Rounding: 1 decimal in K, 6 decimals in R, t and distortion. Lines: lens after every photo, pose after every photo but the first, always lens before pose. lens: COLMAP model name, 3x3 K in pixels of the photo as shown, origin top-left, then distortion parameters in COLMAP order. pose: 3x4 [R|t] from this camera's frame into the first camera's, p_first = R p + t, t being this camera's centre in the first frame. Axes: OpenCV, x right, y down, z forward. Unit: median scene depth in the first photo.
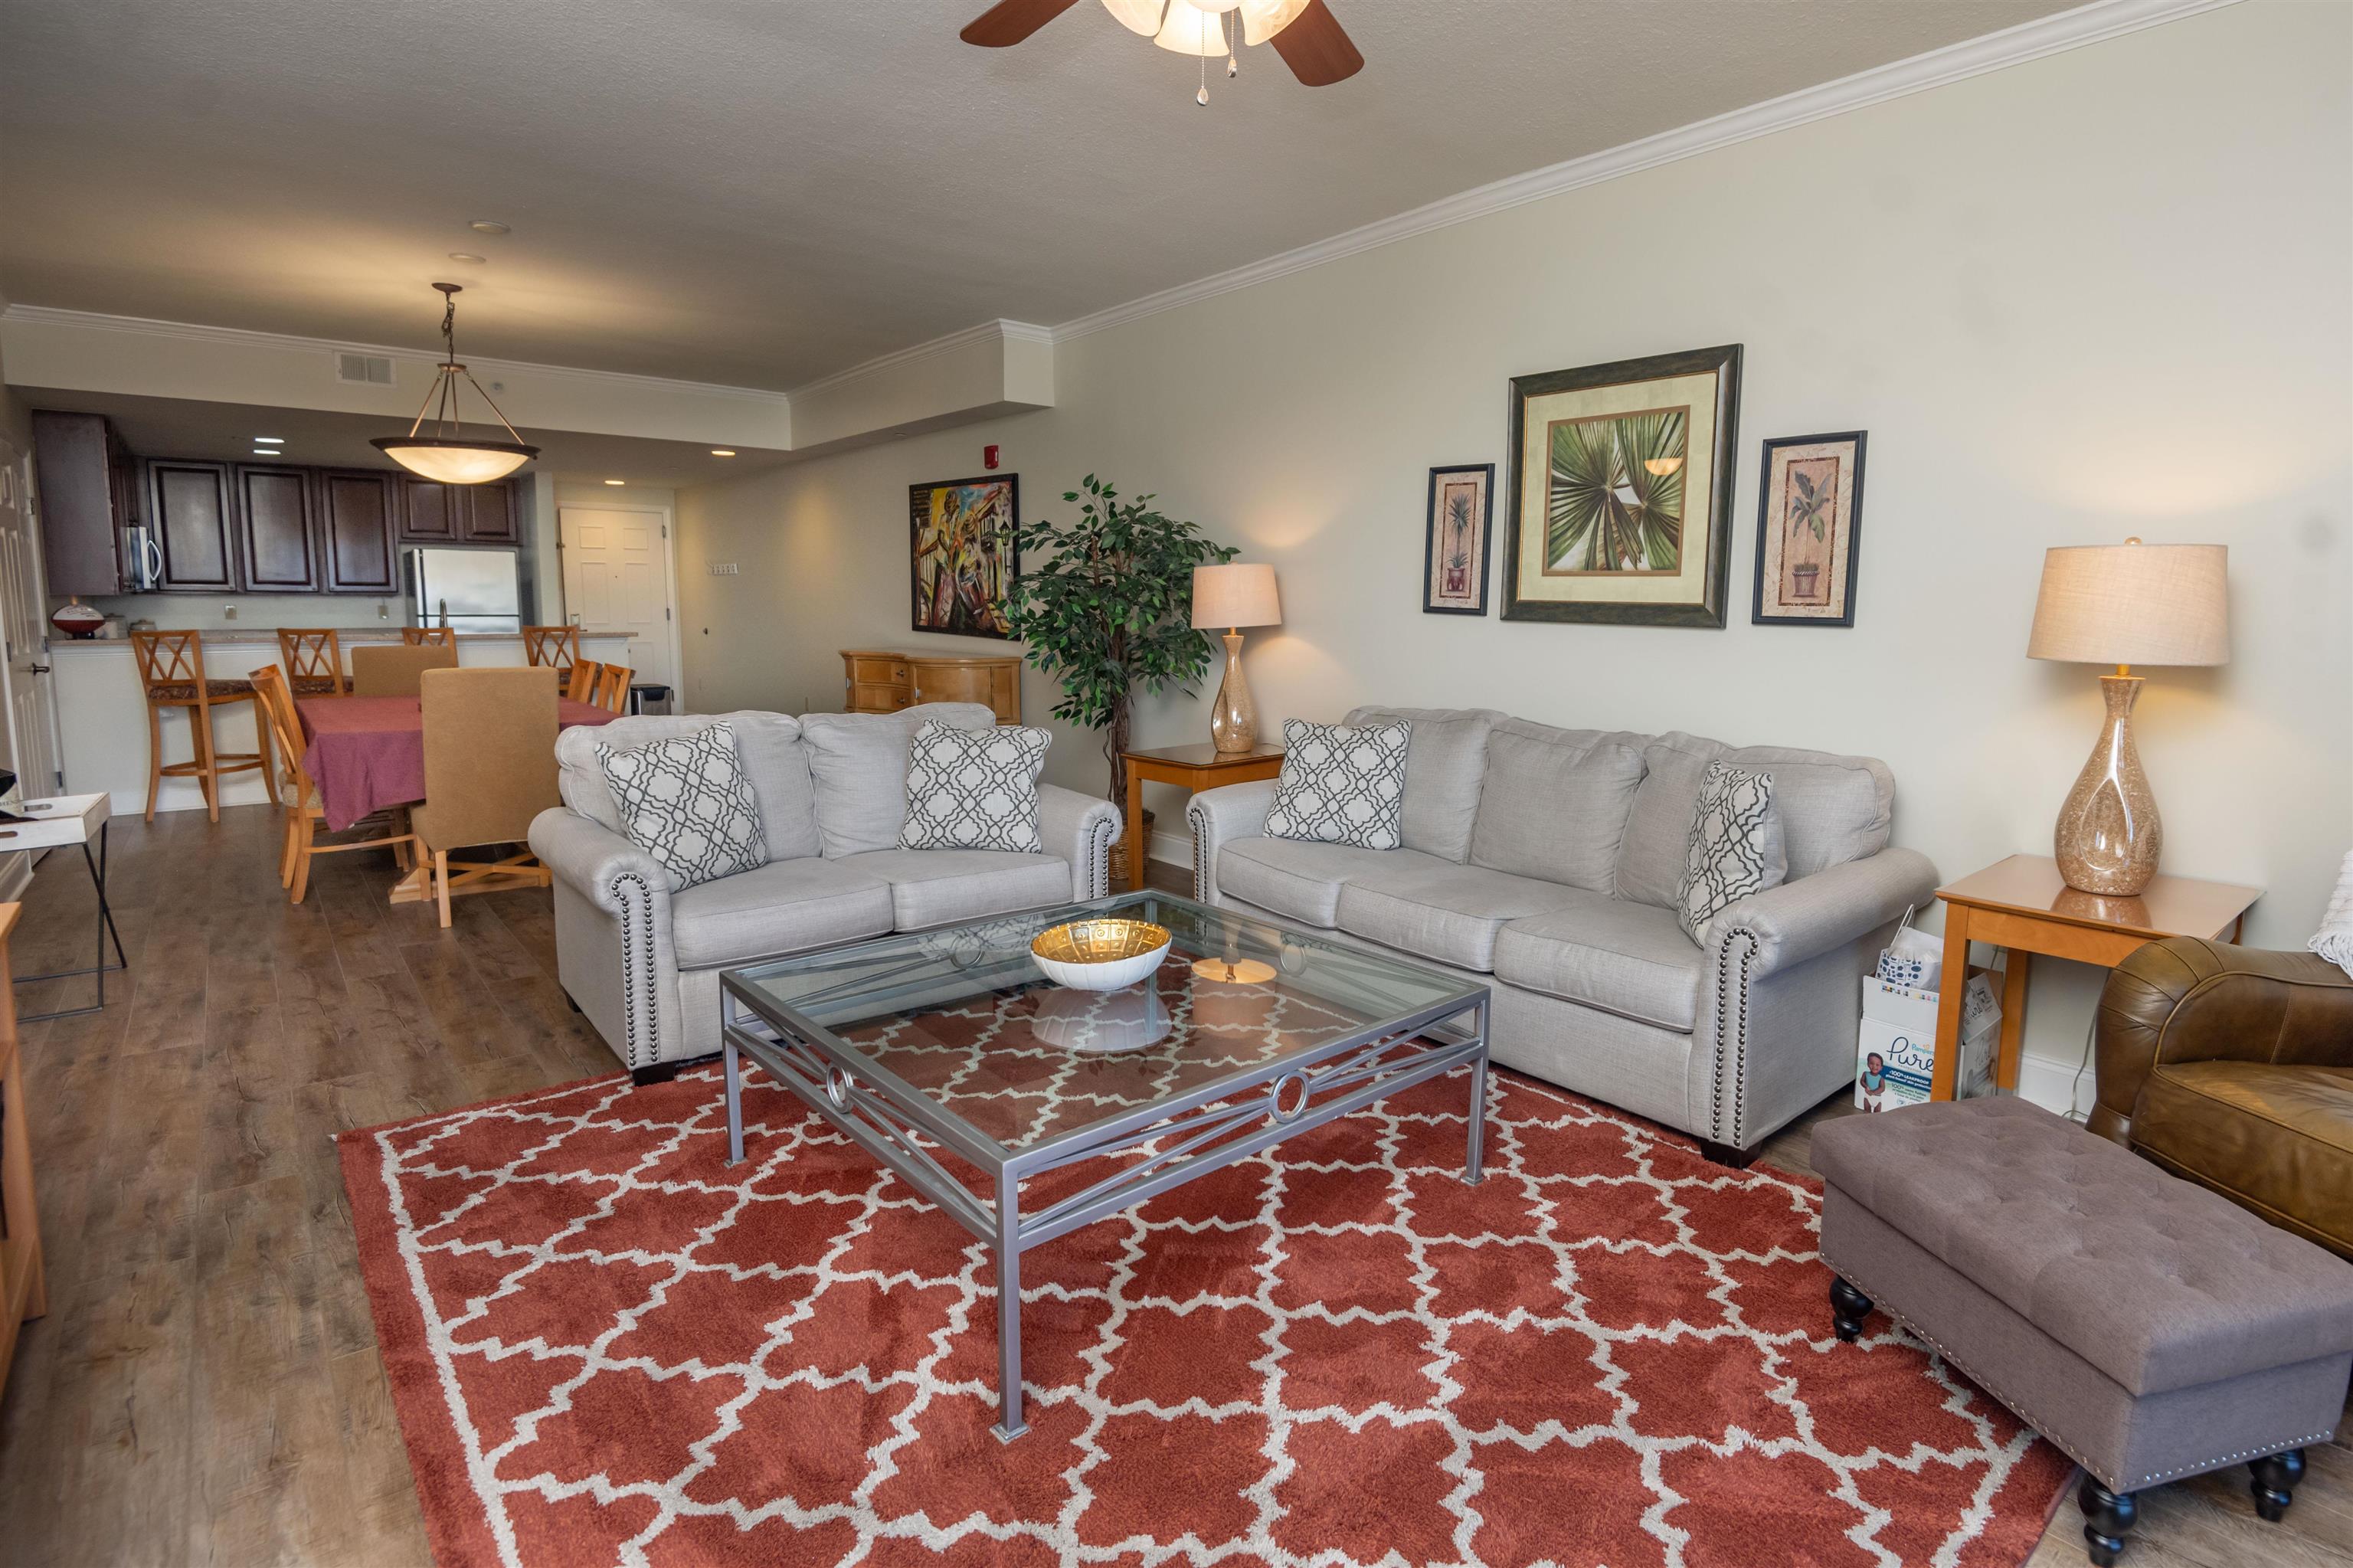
lens RADIAL K [[1139.2, 0, 1172.1], [0, 1139.2, 746.7], [0, 0, 1]] dist [0.001911, -0.016348]
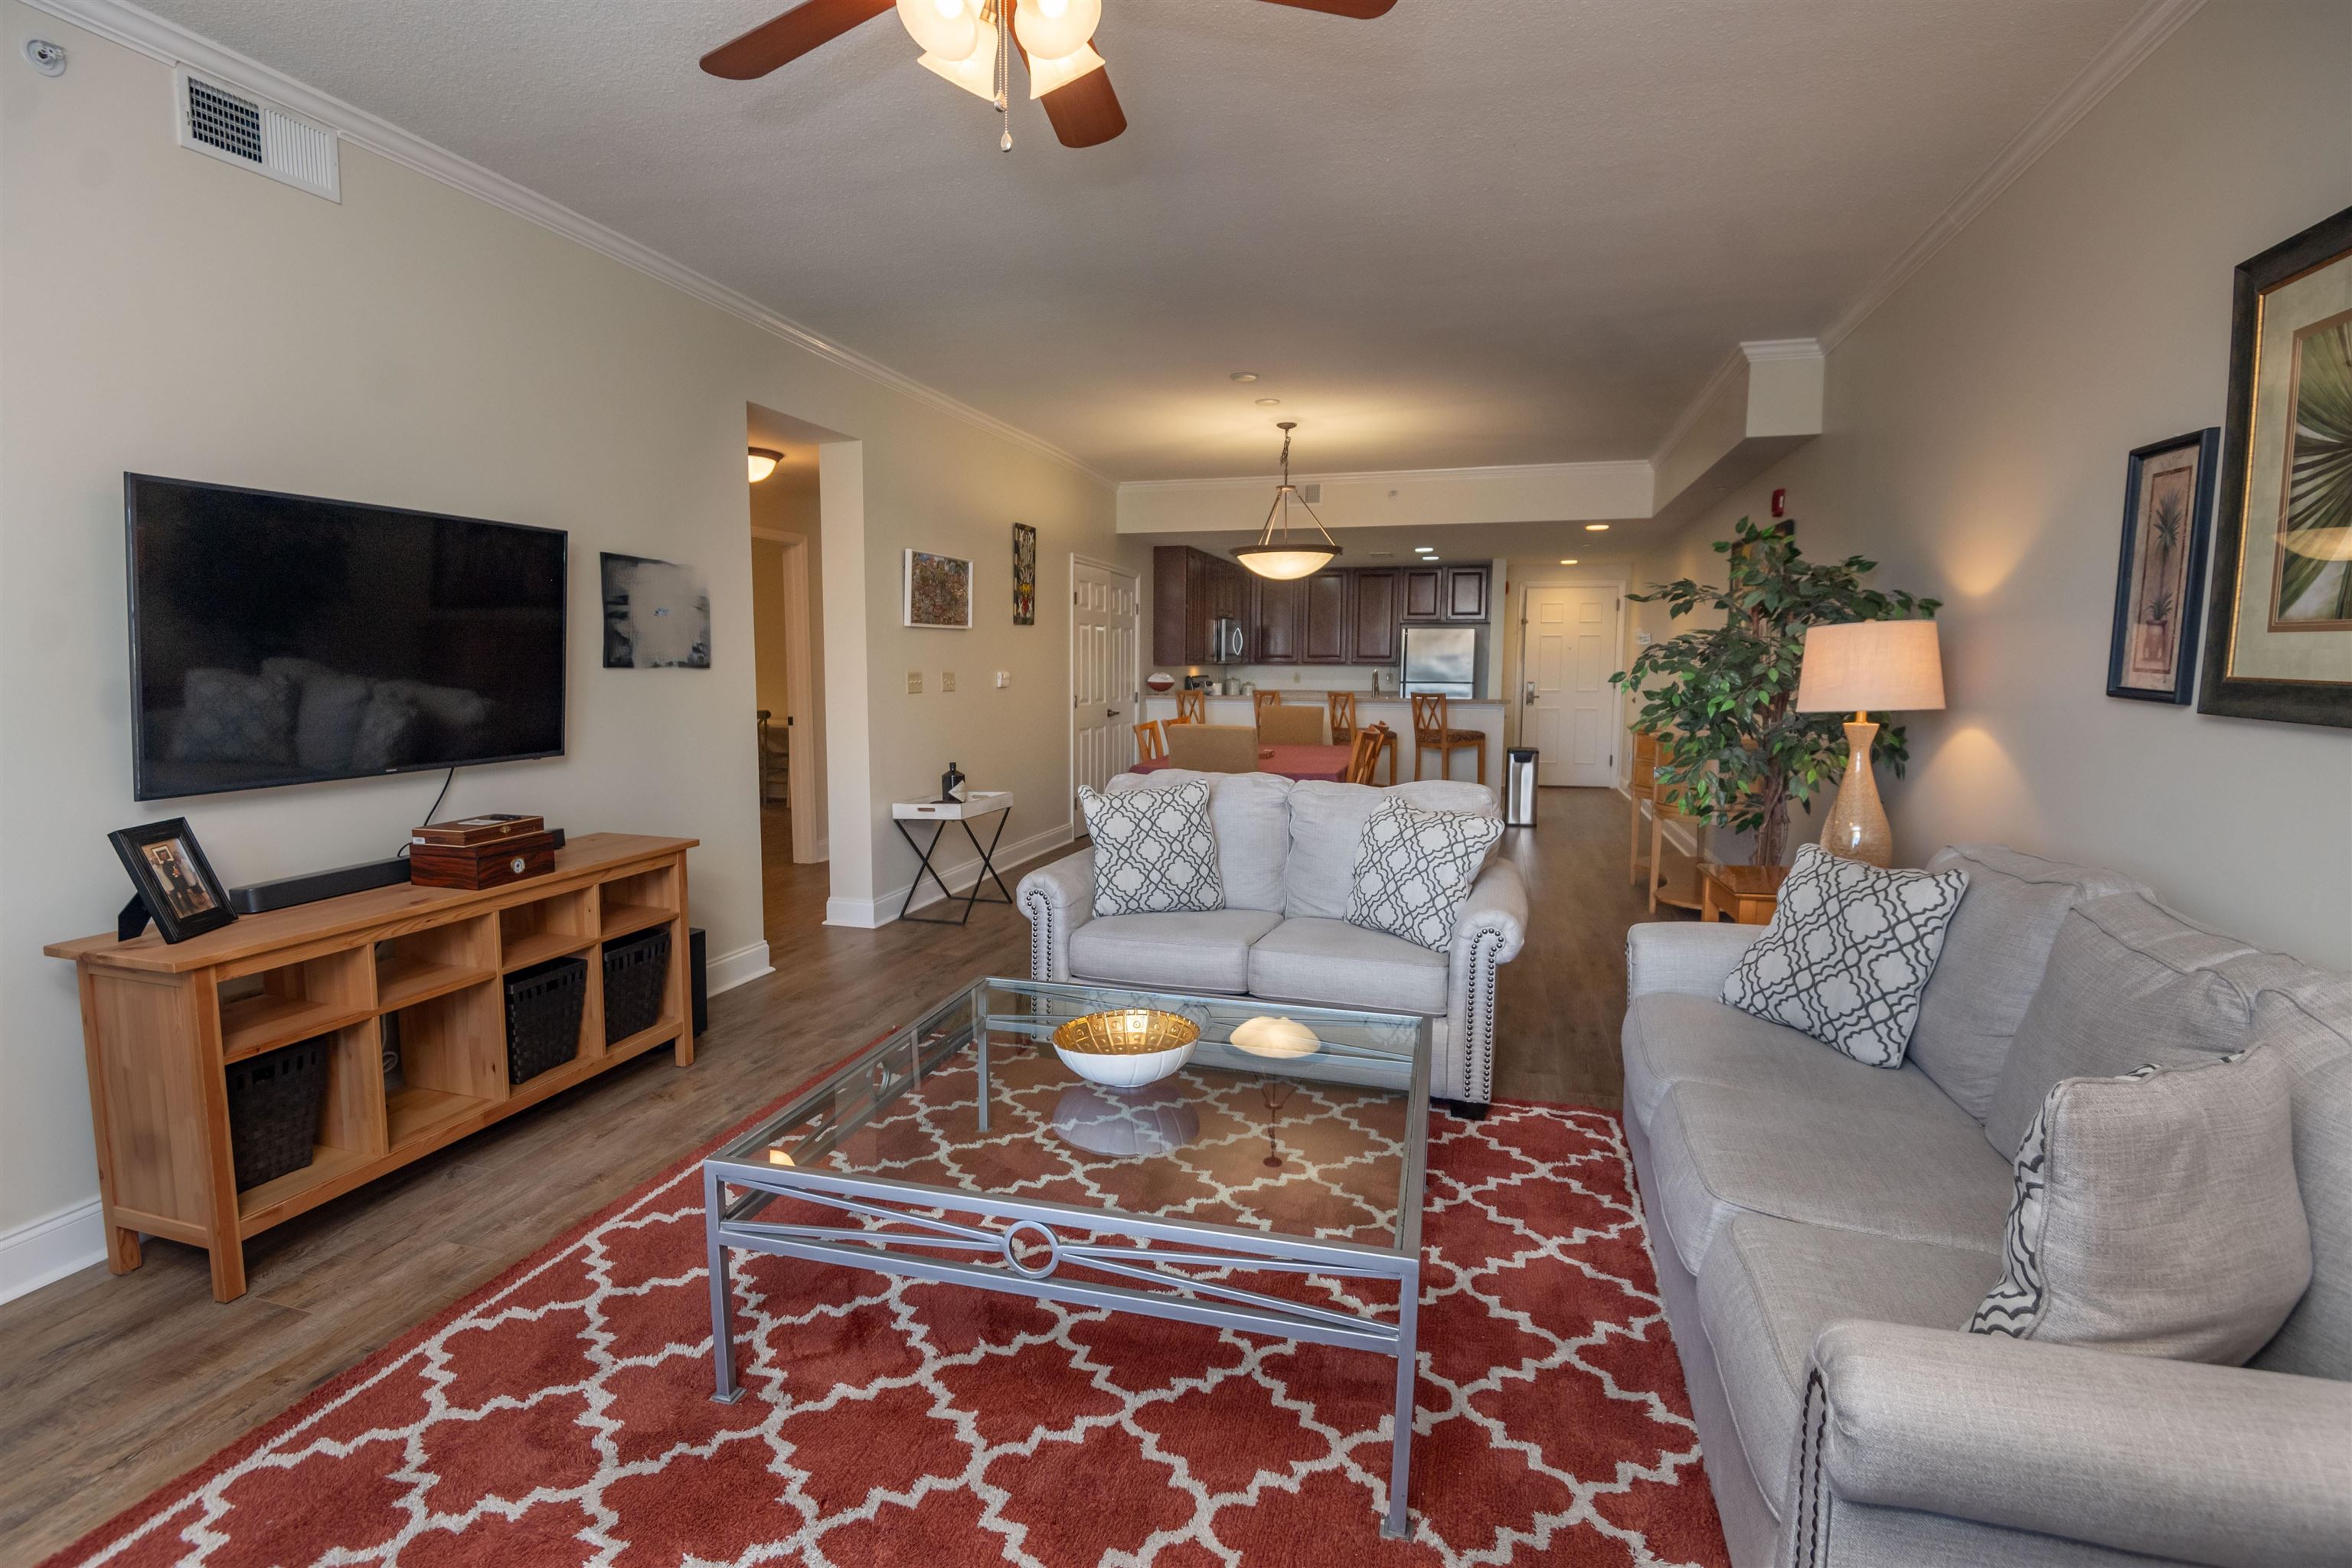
lens RADIAL K [[1076.6, 0, 1176.0], [0, 1076.6, 784.0], [0, 0, 1]] dist [-0.014003, -0.001145]
pose [[0.572337, 0.086491, -0.815444, 0.439542], [-0.101831, 0.994221, 0.033981, -0.047222], [0.813671, 0.063589, 0.577837, 0.323760]]
